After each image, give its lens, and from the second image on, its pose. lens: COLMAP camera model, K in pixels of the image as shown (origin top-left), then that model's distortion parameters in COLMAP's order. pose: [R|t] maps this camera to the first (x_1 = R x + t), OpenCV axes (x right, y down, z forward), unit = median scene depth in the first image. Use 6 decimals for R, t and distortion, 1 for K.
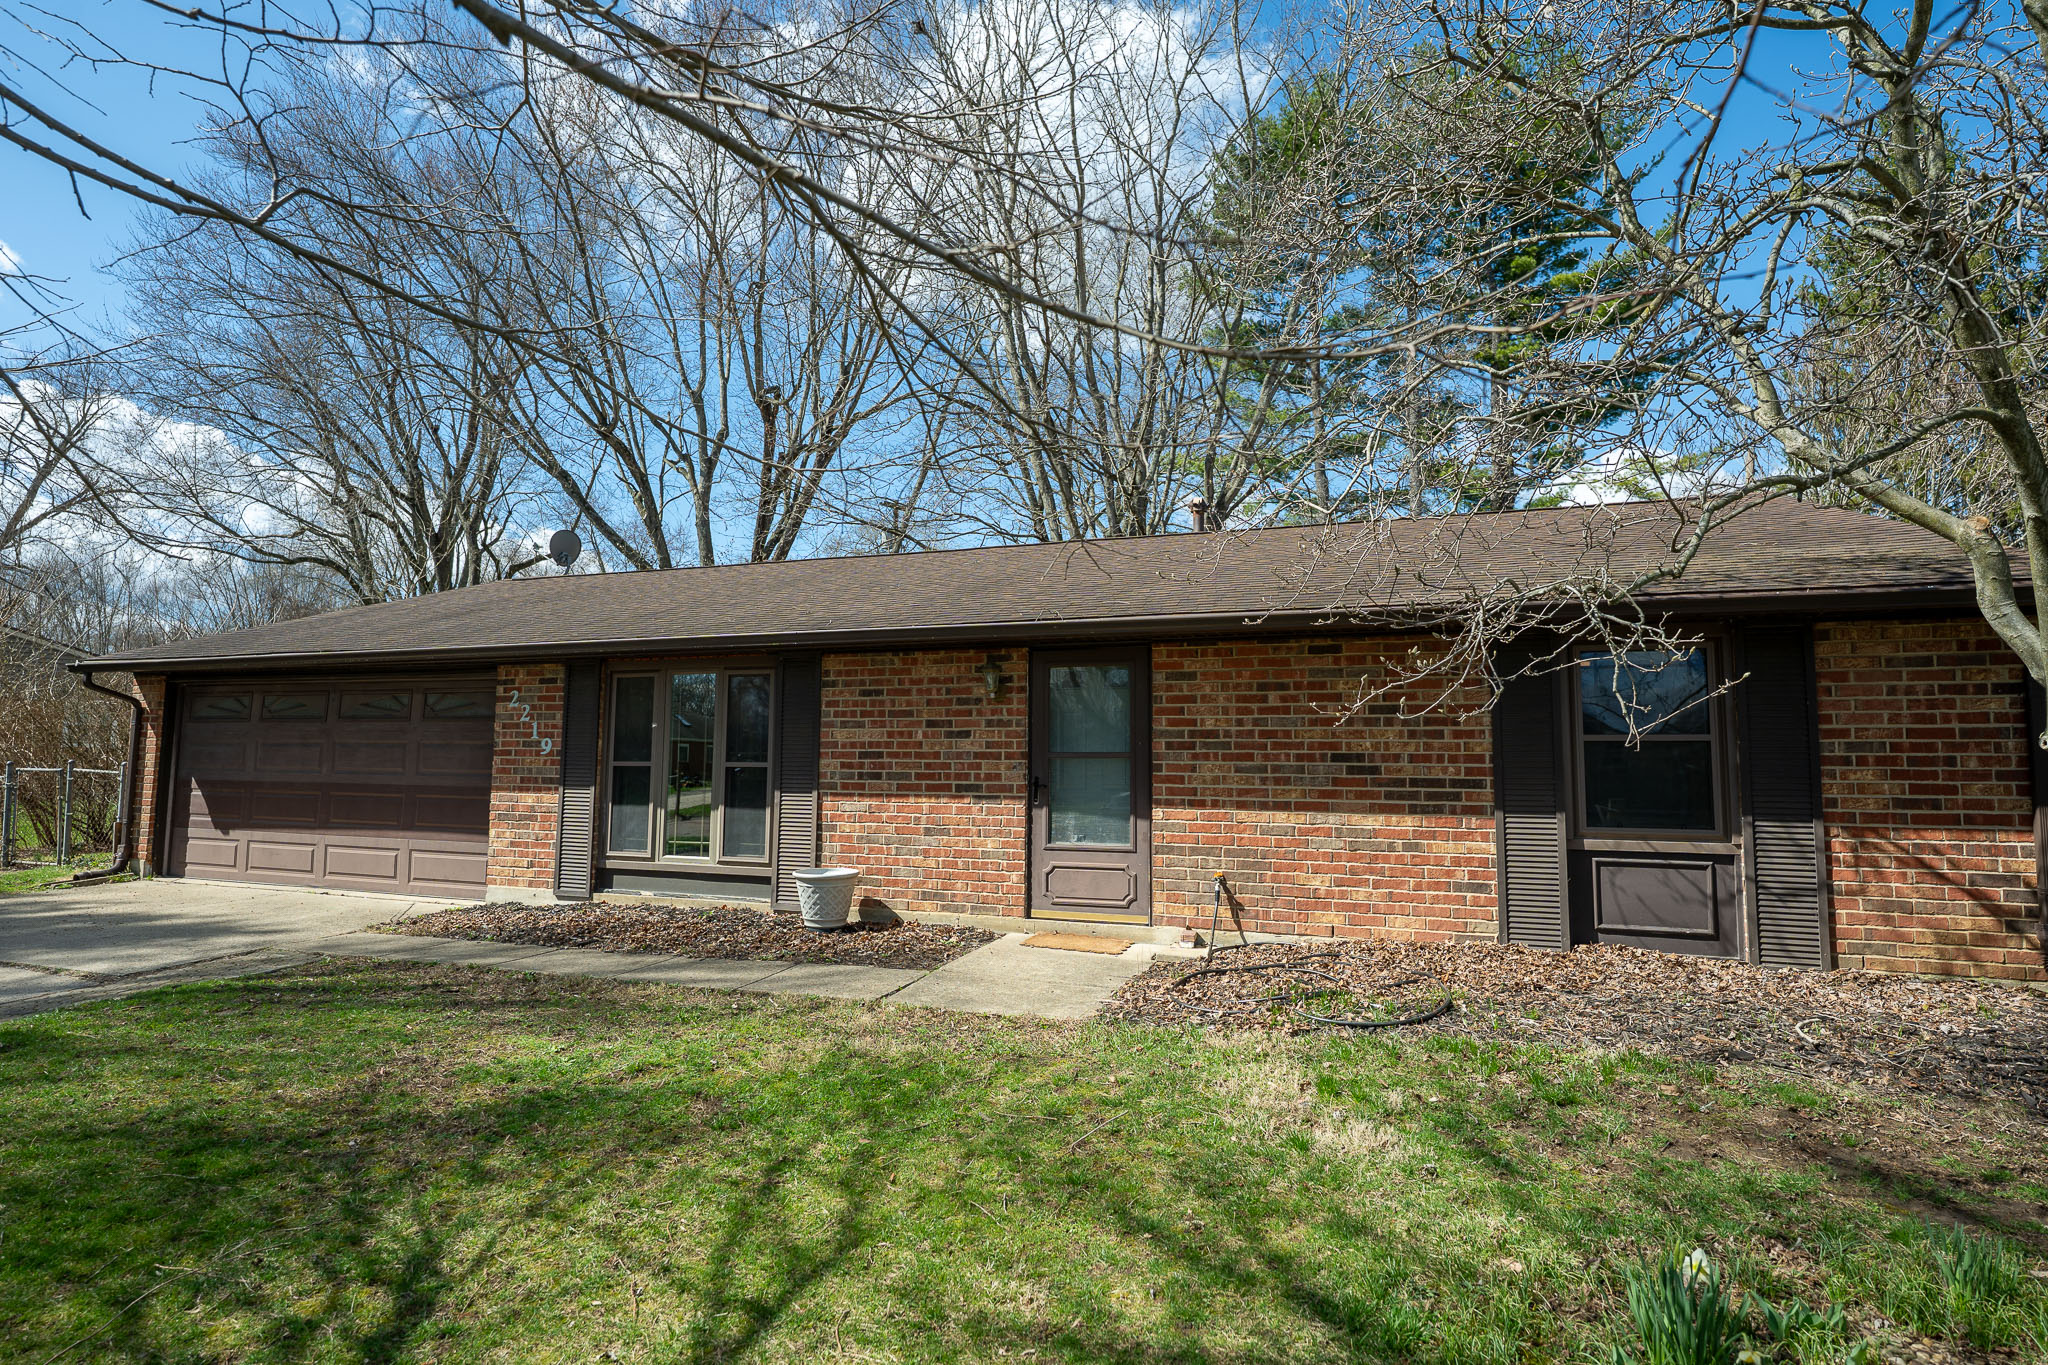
lens RADIAL K [[1064.0, 0, 1018.8], [0, 1064.0, 684.0], [0, 0, 1]] dist [-0.007306, -0.000827]
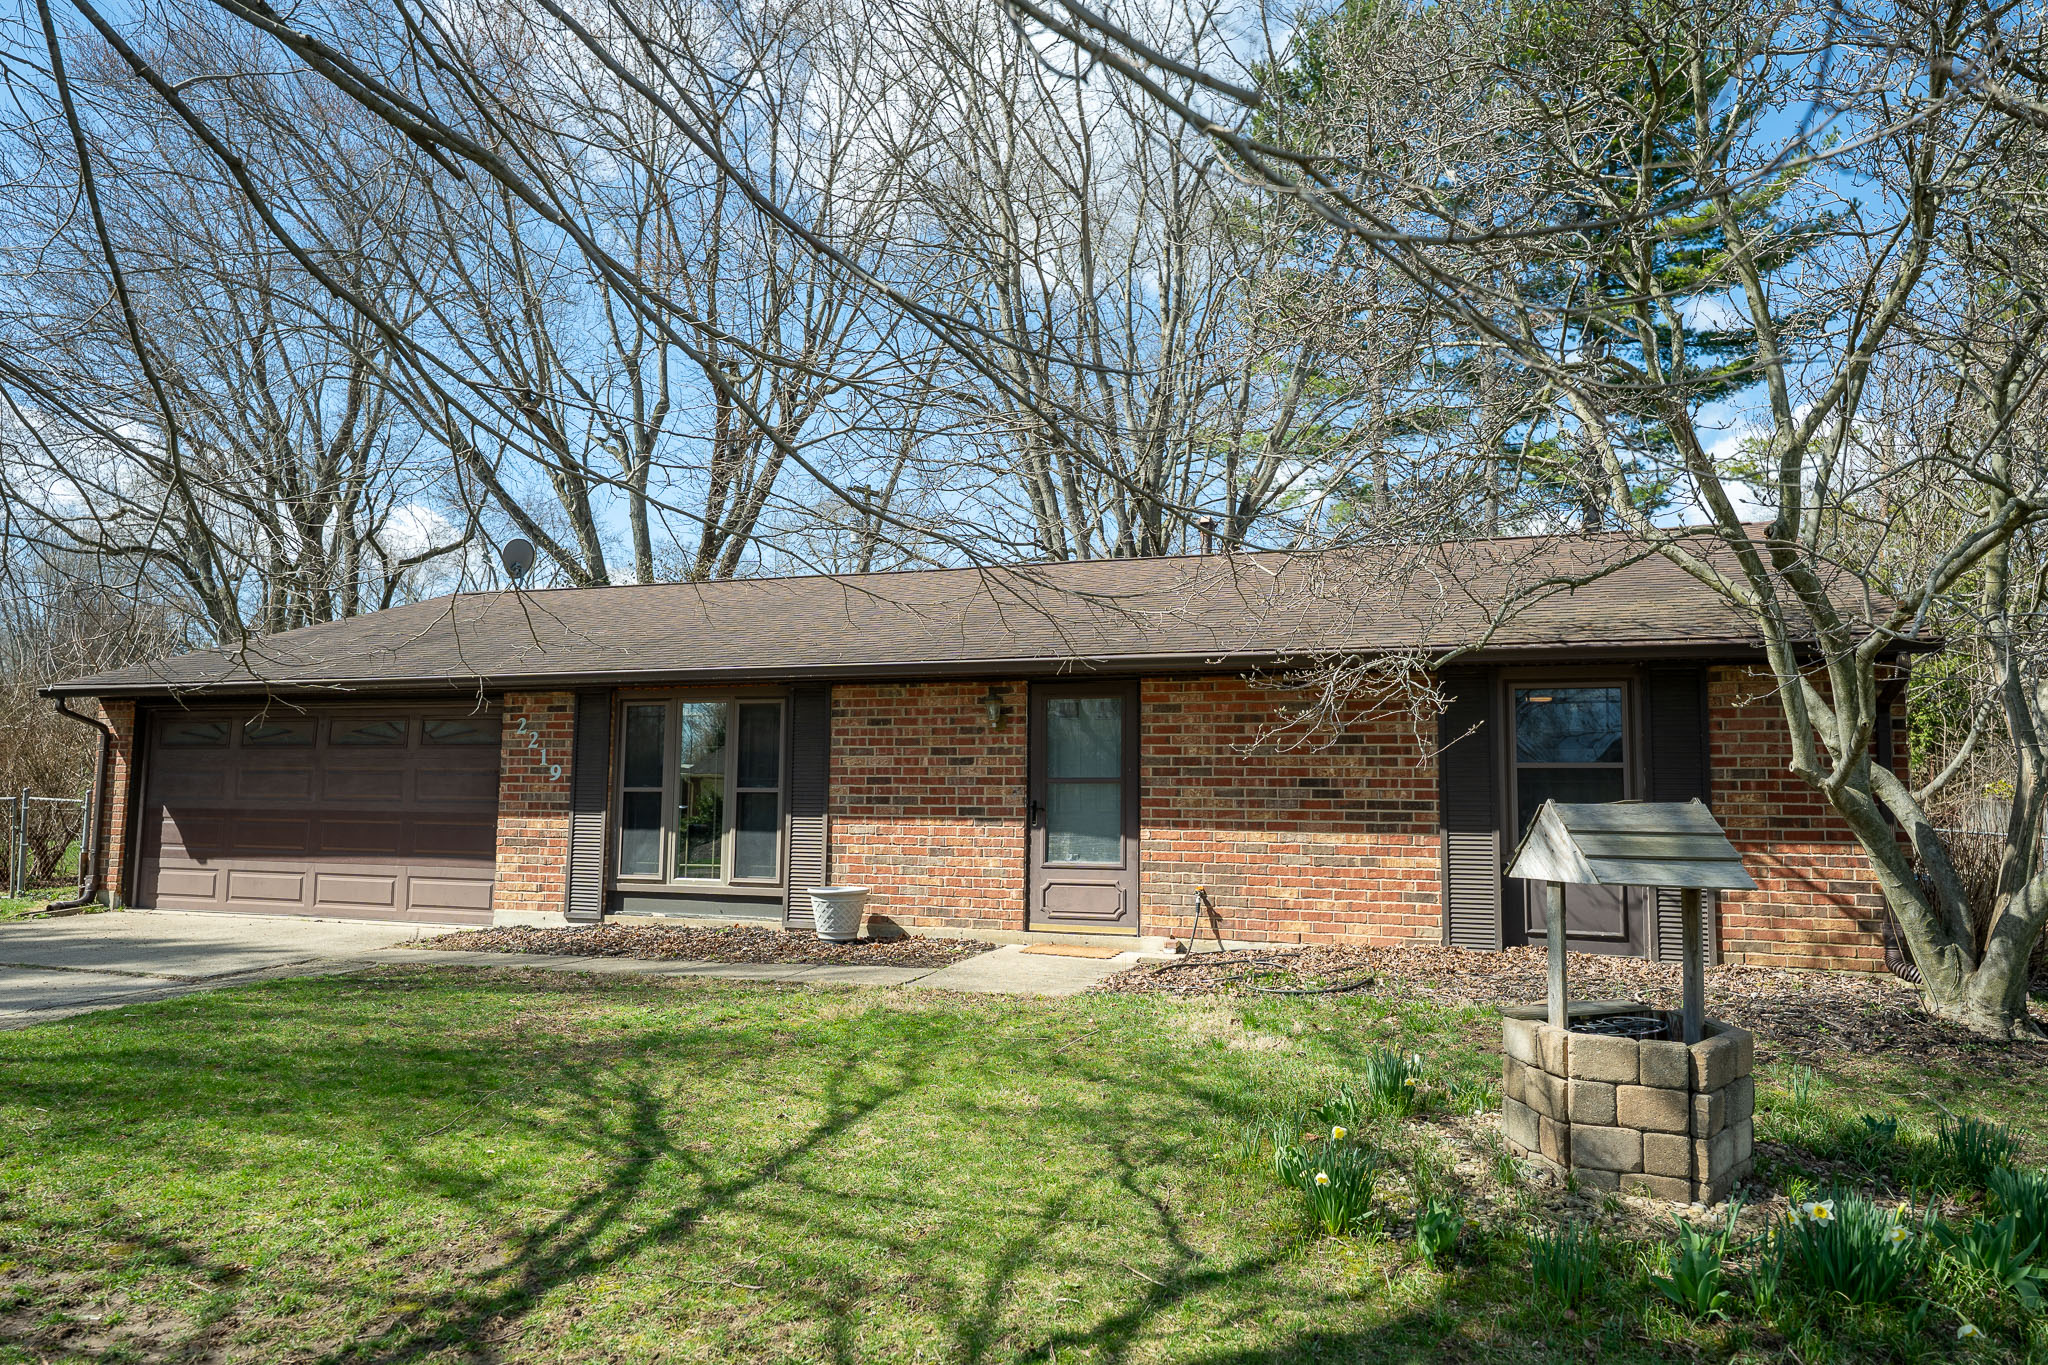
lens RADIAL K [[1375.8, 0, 1016.3], [0, 1375.8, 697.5], [0, 0, 1]] dist [0.024092, -0.001734]
pose [[0.999994, 0.003147, 0.001584, -0.004143], [-0.003140, 0.999985, -0.004399, -0.010525], [-0.001598, 0.004394, 0.999989, -0.375083]]
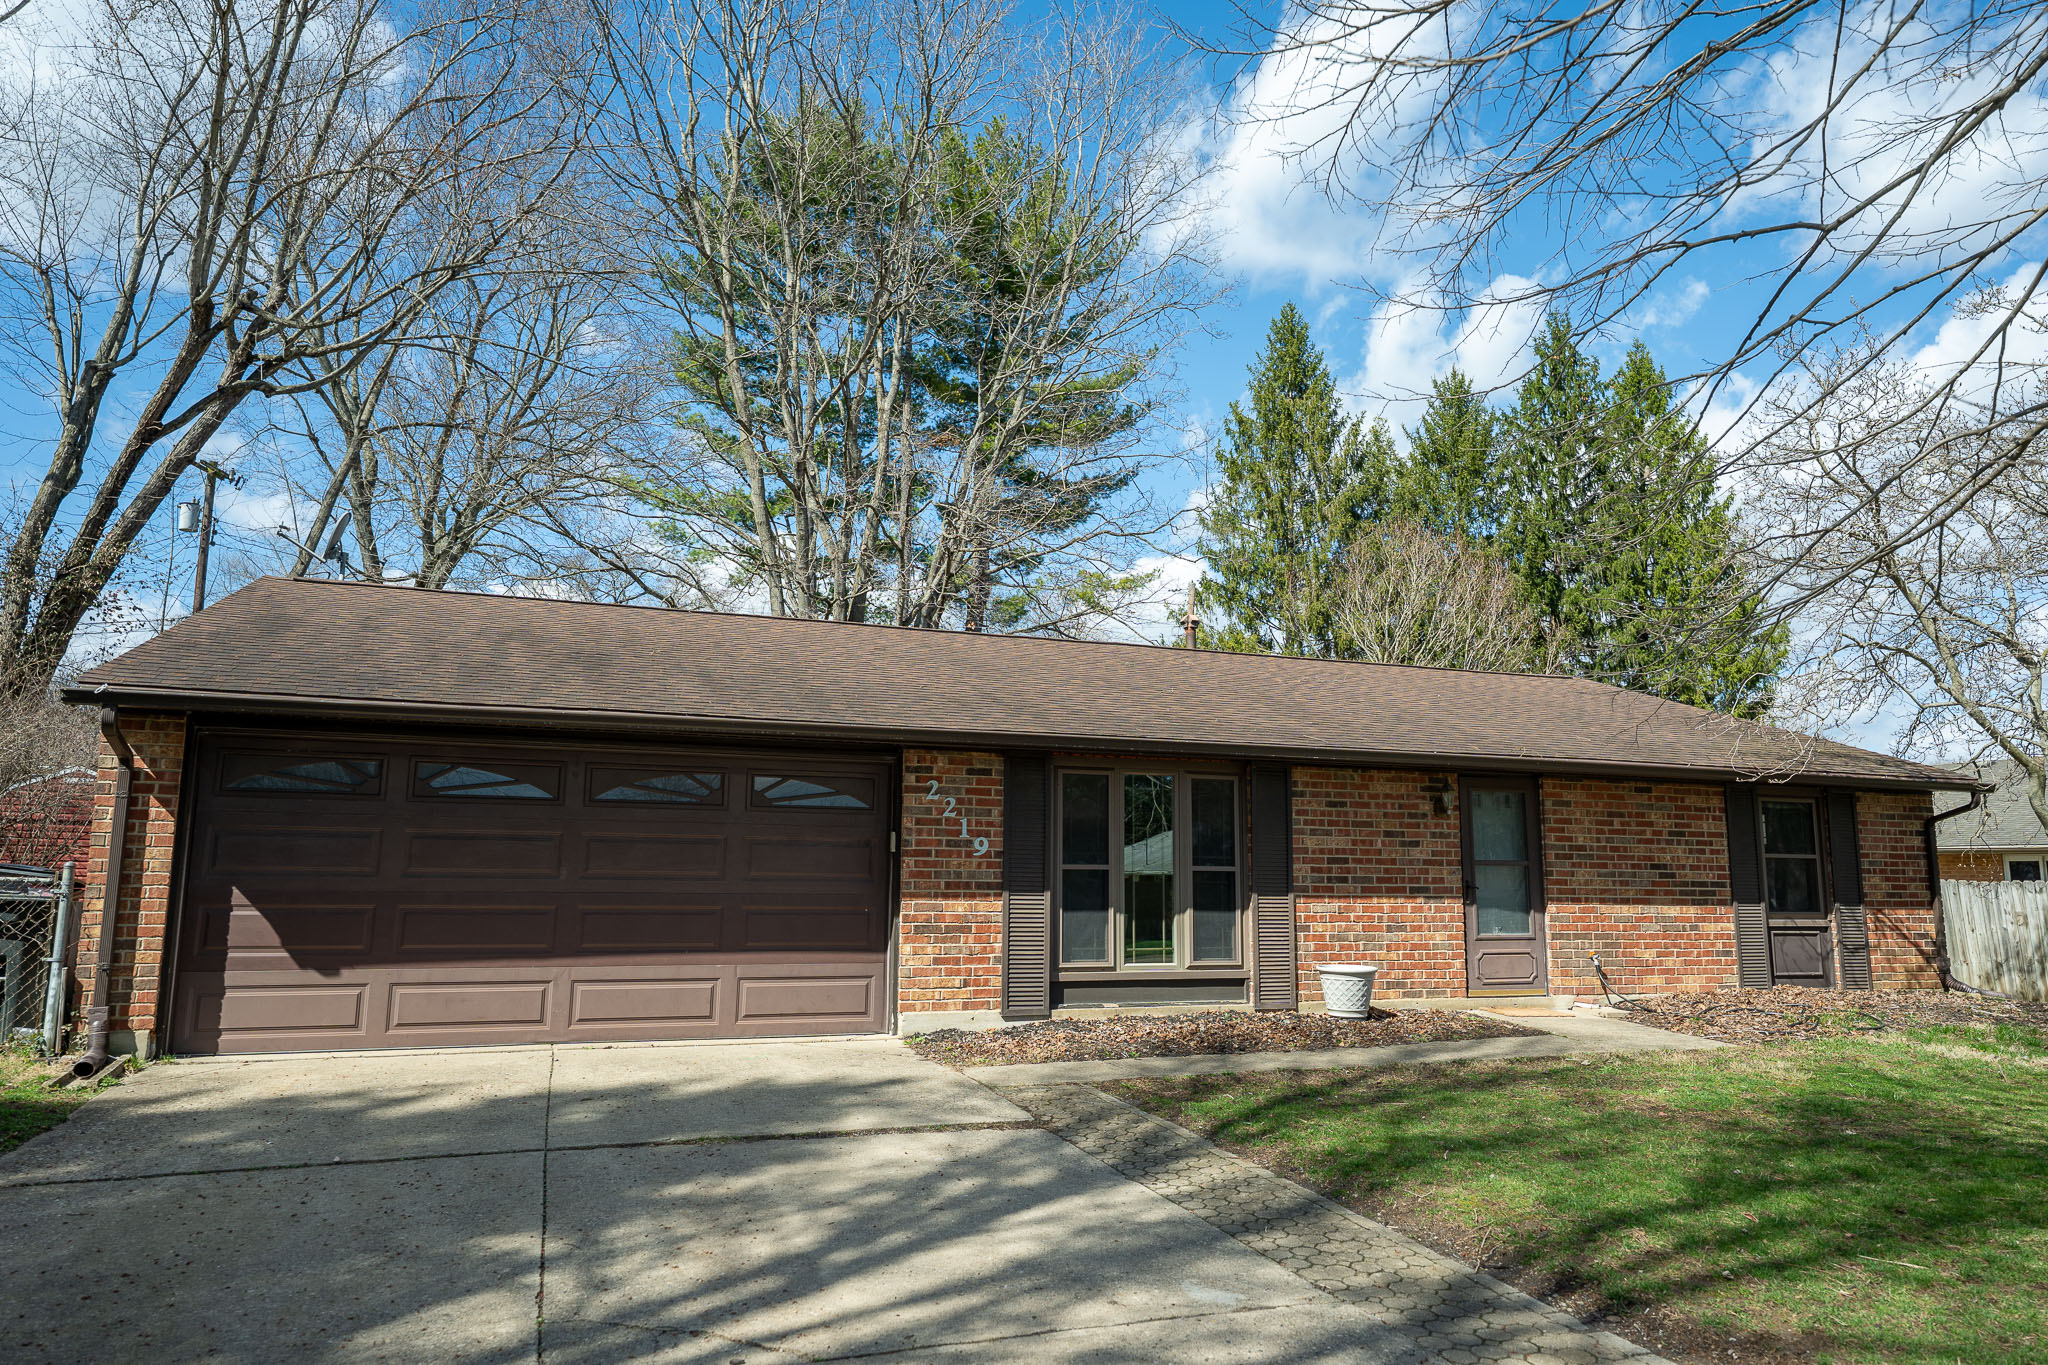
lens RADIAL K [[1375.8, 0, 1014.8], [0, 1375.8, 672.0], [0, 0, 1]] dist [0.024092, -0.001734]
pose [[0.748662, 0.095659, 0.656014, -1.353577], [-0.055617, 0.995109, -0.081634, 0.007205], [-0.660615, 0.024630, 0.750321, 0.138901]]
